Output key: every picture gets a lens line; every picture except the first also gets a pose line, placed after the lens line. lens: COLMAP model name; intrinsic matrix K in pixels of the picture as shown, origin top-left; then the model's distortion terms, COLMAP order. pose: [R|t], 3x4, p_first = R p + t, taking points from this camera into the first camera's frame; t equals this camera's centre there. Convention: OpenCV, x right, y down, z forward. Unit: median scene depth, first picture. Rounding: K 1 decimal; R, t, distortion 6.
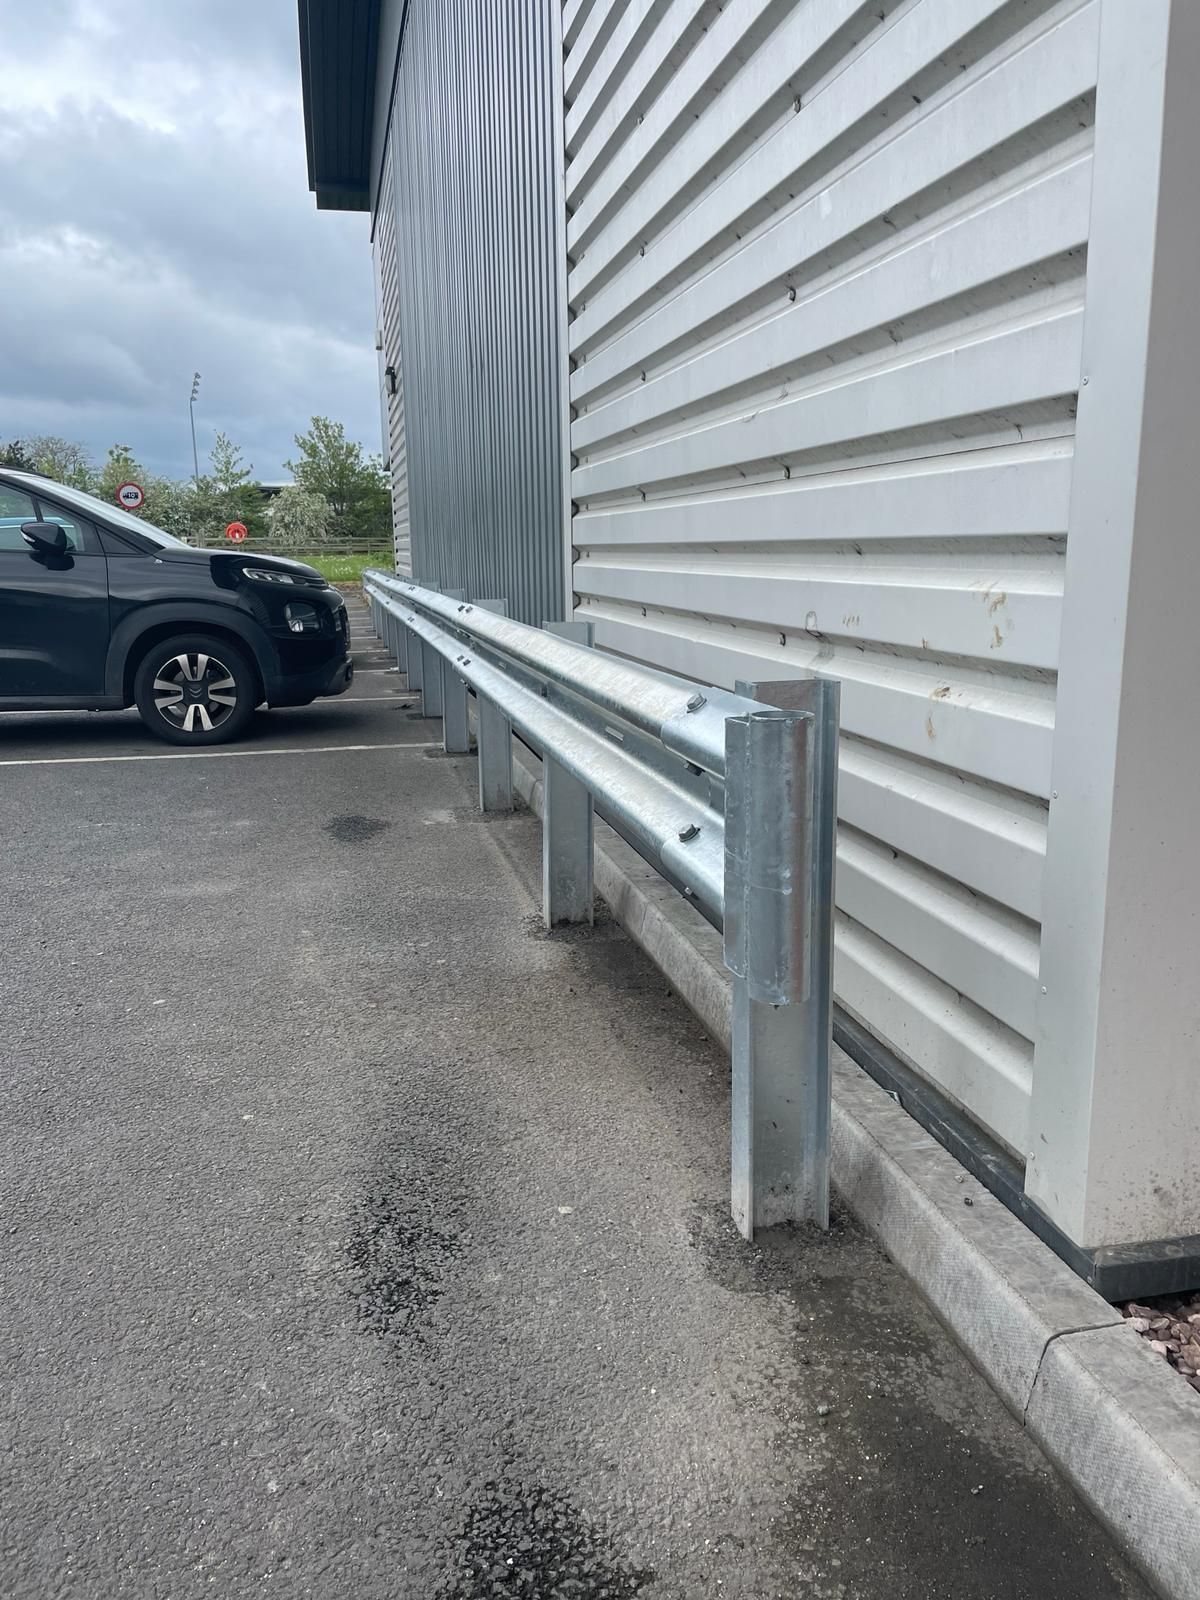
lens RADIAL K [[1198.7, 0, 600.0], [0, 1198.7, 800.0], [0, 0, 1]] dist [0.058240, -0.051015]
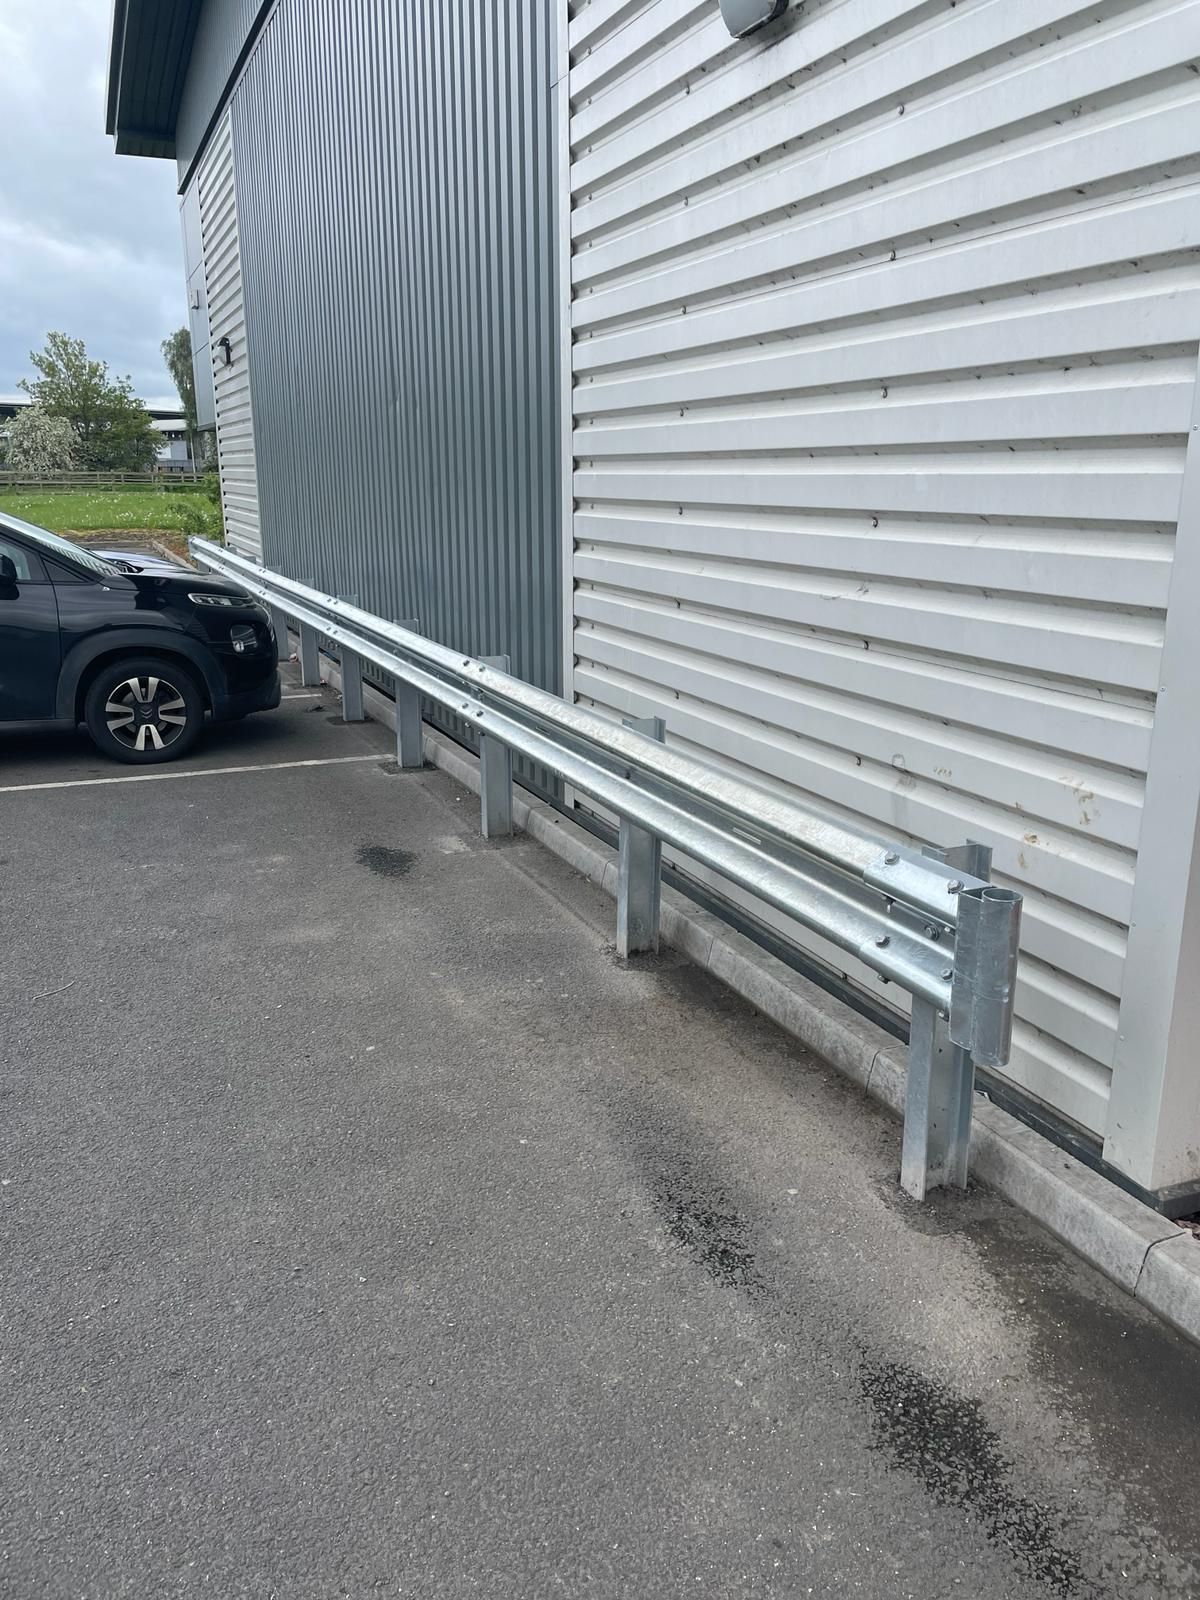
lens RADIAL K [[1198.7, 0, 600.0], [0, 1198.7, 800.0], [0, 0, 1]] dist [0.058240, -0.051015]
pose [[0.981028, -0.037065, 0.190291, -0.545629], [0.025784, 0.997779, 0.061419, -0.247125], [-0.192145, -0.055347, 0.979805, -0.397978]]
